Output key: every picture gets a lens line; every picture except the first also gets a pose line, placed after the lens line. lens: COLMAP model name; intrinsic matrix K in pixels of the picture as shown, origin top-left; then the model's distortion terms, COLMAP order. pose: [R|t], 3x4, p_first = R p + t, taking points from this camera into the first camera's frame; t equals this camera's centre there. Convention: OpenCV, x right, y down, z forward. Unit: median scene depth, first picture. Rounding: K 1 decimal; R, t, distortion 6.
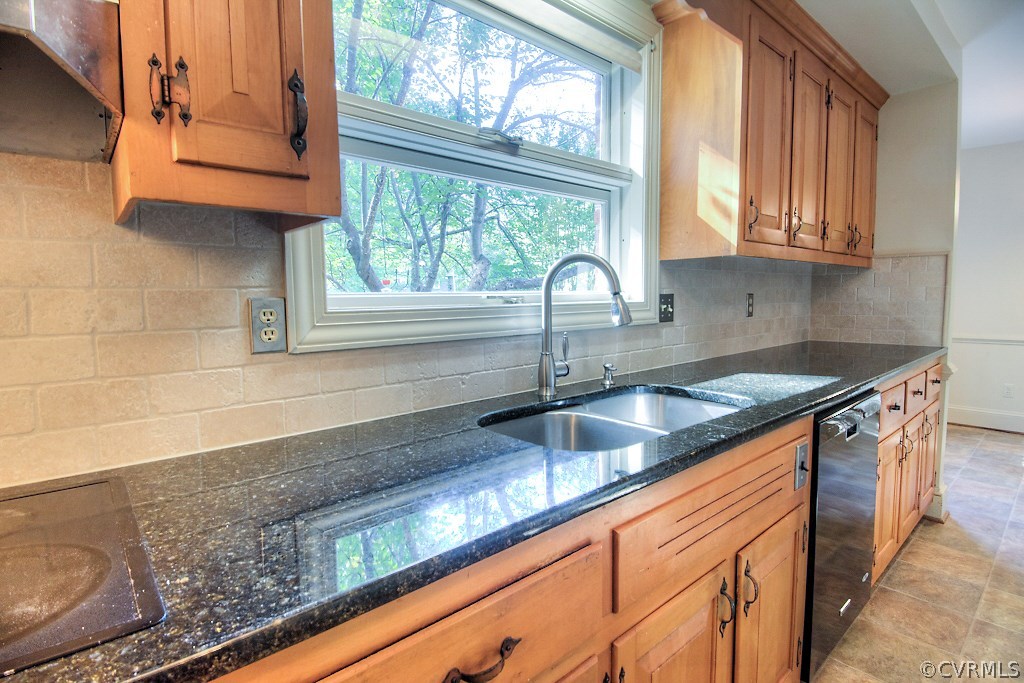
lens RADIAL K [[509.7, 0, 517.1], [0, 509.7, 344.4], [0, 0, 1]] dist [-0.004459, -0.002081]
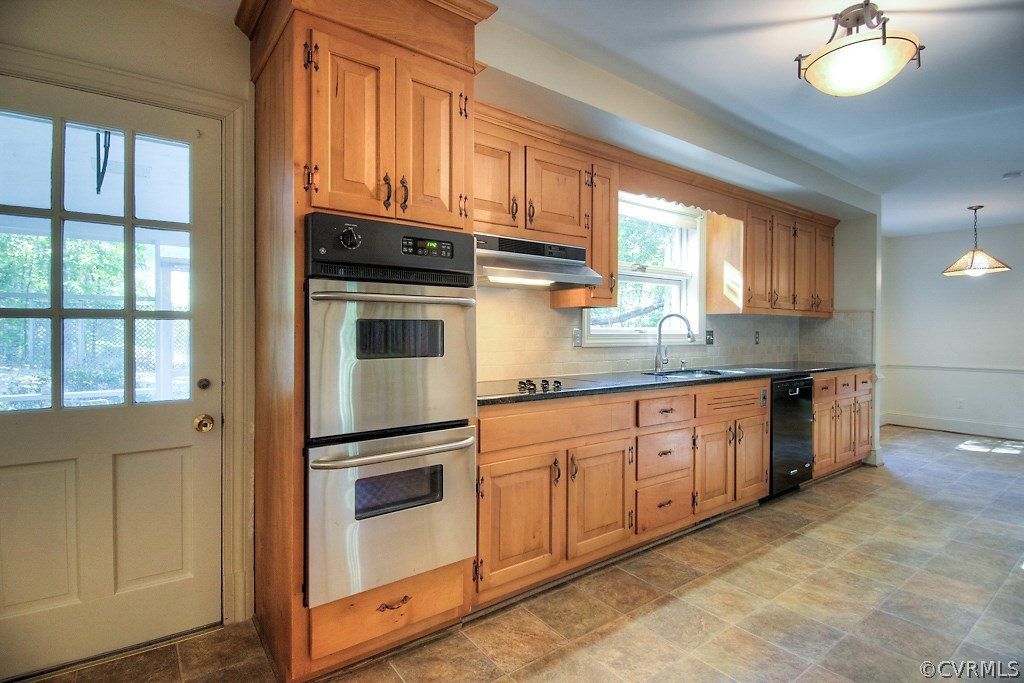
lens RADIAL K [[509.7, 0, 509.8], [0, 509.7, 334.7], [0, 0, 1]] dist [-0.004459, -0.002081]
pose [[0.995884, 0.020749, -0.088230, -0.338911], [-0.028278, 0.995983, -0.084963, 0.119357], [0.086113, 0.087108, 0.992470, -1.145191]]
